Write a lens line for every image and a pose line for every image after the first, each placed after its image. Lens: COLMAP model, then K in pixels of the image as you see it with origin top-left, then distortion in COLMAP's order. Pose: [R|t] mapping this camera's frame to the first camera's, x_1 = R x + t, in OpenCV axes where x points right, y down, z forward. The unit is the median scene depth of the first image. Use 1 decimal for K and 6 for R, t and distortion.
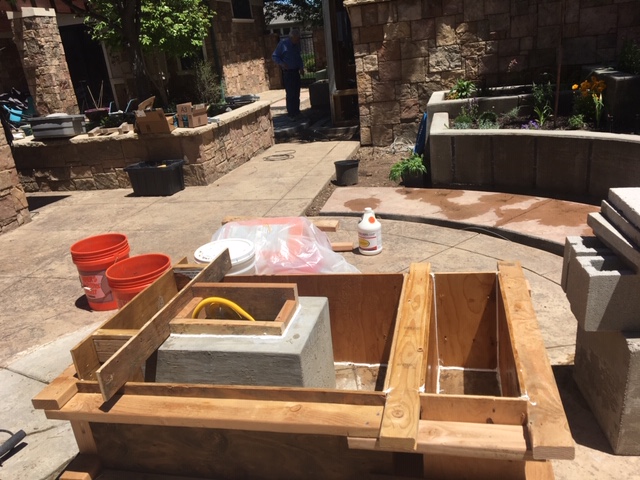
lens RADIAL K [[541.1, 0, 325.3], [0, 541.1, 236.3], [0, 0, 1]] dist [0.076349, -0.102403]
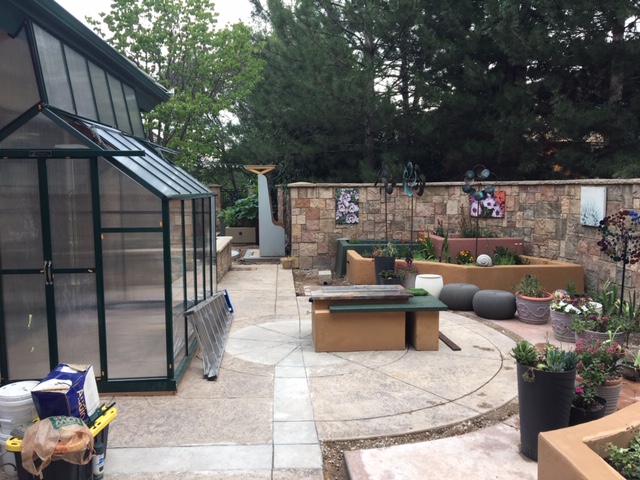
lens RADIAL K [[541.1, 0, 316.8], [0, 541.1, 237.9], [0, 0, 1]] dist [0.076349, -0.102403]
pose [[0.957111, 0.071911, 0.280656, -0.384305], [0.001695, 0.967301, -0.253626, 0.179488], [-0.289717, 0.243224, 0.925692, -0.610756]]
